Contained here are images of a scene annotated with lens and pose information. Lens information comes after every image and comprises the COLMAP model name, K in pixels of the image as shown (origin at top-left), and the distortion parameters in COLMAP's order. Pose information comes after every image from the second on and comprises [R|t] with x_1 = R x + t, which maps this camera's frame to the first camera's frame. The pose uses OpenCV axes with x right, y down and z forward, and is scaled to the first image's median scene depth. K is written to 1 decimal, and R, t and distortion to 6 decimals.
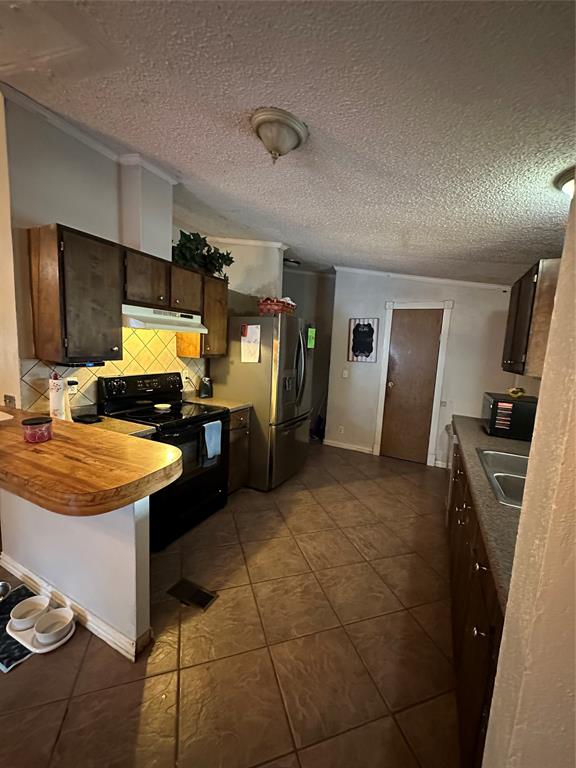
lens RADIAL K [[305.2, 0, 288.0], [0, 305.2, 384.0], [0, 0, 1]] dist [-0.001178, 0.000122]
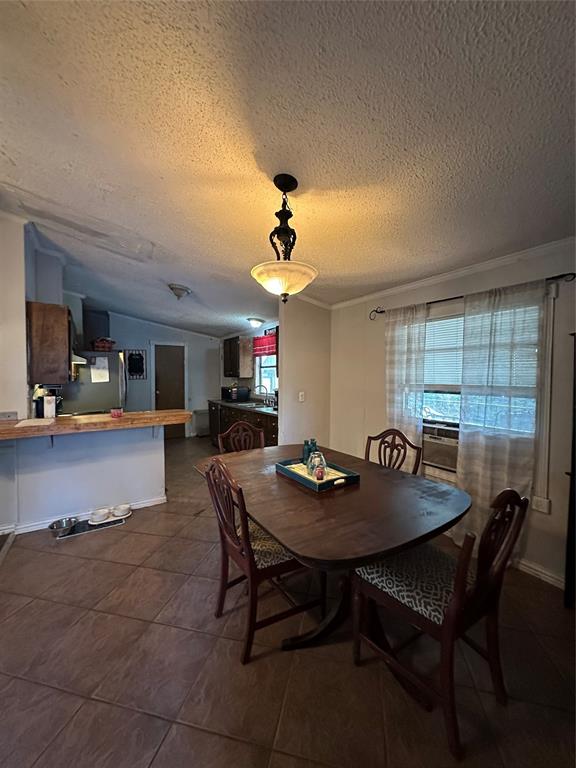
lens RADIAL K [[305.2, 0, 288.0], [0, 305.2, 384.0], [0, 0, 1]] dist [-0.001178, 0.000122]
pose [[0.527021, -0.078305, 0.846237, -0.707861], [0.128597, 0.991628, 0.011671, 0.030491], [-0.840066, 0.102673, 0.532679, -0.443107]]
